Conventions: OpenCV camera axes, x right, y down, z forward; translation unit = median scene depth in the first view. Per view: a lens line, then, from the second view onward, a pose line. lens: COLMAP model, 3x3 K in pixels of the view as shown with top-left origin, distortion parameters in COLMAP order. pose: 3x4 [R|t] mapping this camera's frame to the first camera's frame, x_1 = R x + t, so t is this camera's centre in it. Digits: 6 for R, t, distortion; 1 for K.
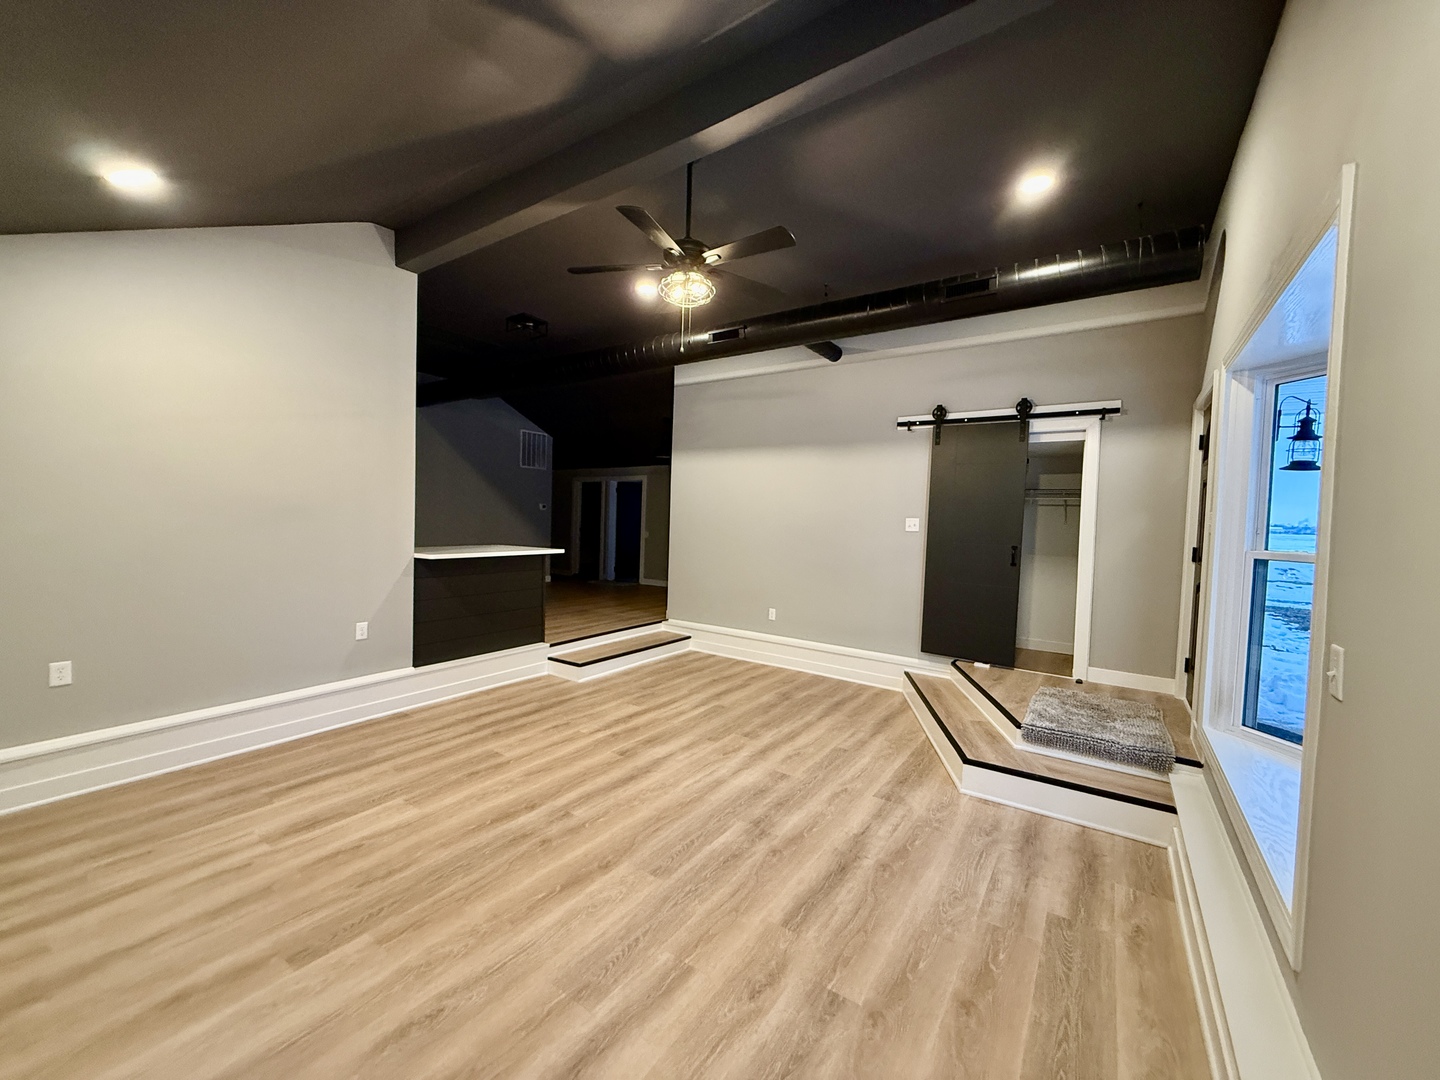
lens RADIAL K [[584.7, 0, 720.0], [0, 584.7, 540.0], [0, 0, 1]] dist [-0.000251, -0.000220]
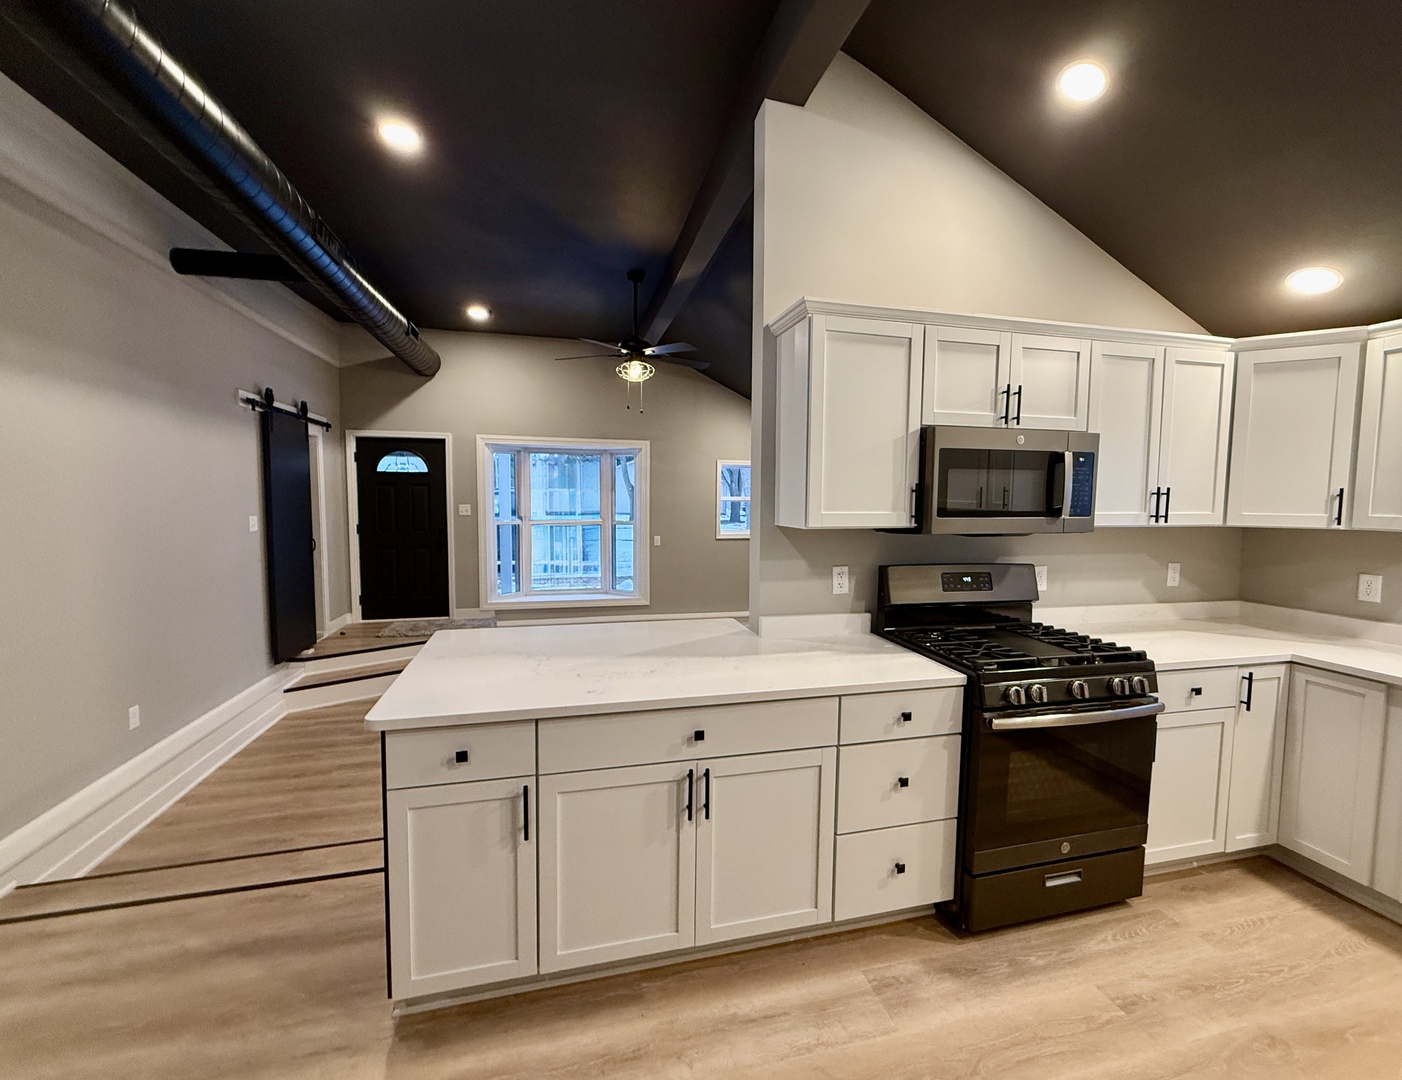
lens RADIAL K [[609.4, 0, 701.0], [0, 609.4, 540.0], [0, 0, 1]] dist [-0.002283, -0.000076]
pose [[-0.743113, -0.085288, 0.663708, -1.099666], [-0.006731, 0.992747, 0.120034, -0.170130], [-0.669132, 0.084731, -0.738297, 1.846730]]
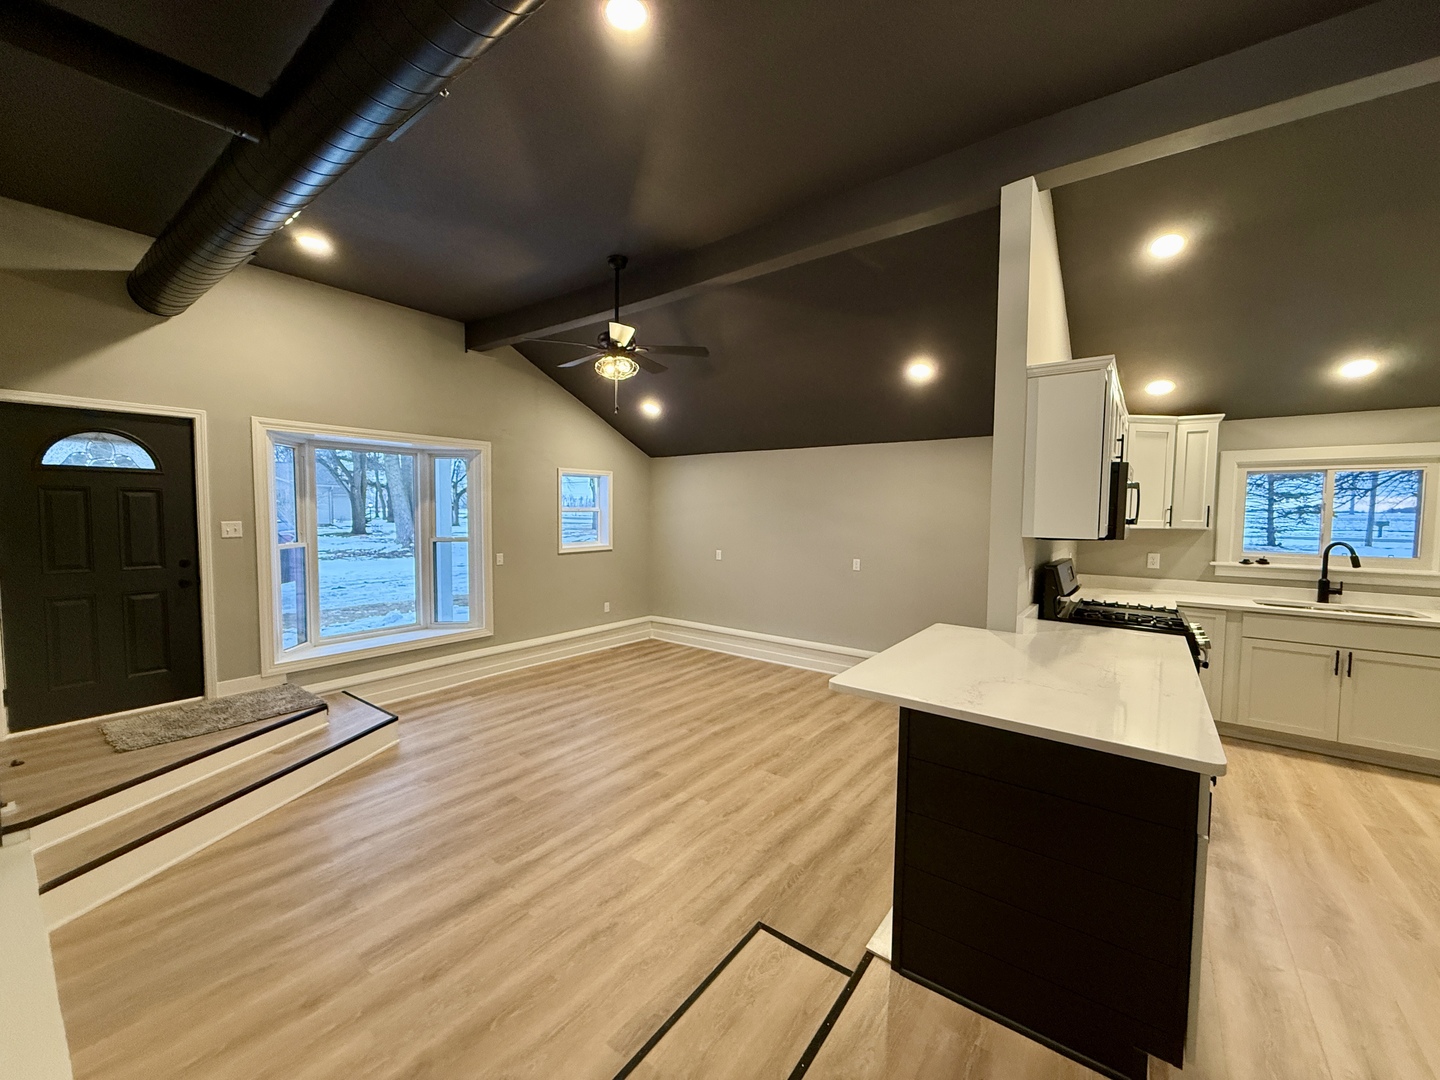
lens RADIAL K [[584.7, 0, 720.0], [0, 584.7, 540.0], [0, 0, 1]] dist [-0.000251, -0.000220]
pose [[-0.998007, -0.042098, 0.047010, -0.324095], [-0.037536, 0.994862, 0.094029, -0.157958], [-0.050727, 0.092077, -0.994459, 2.078686]]
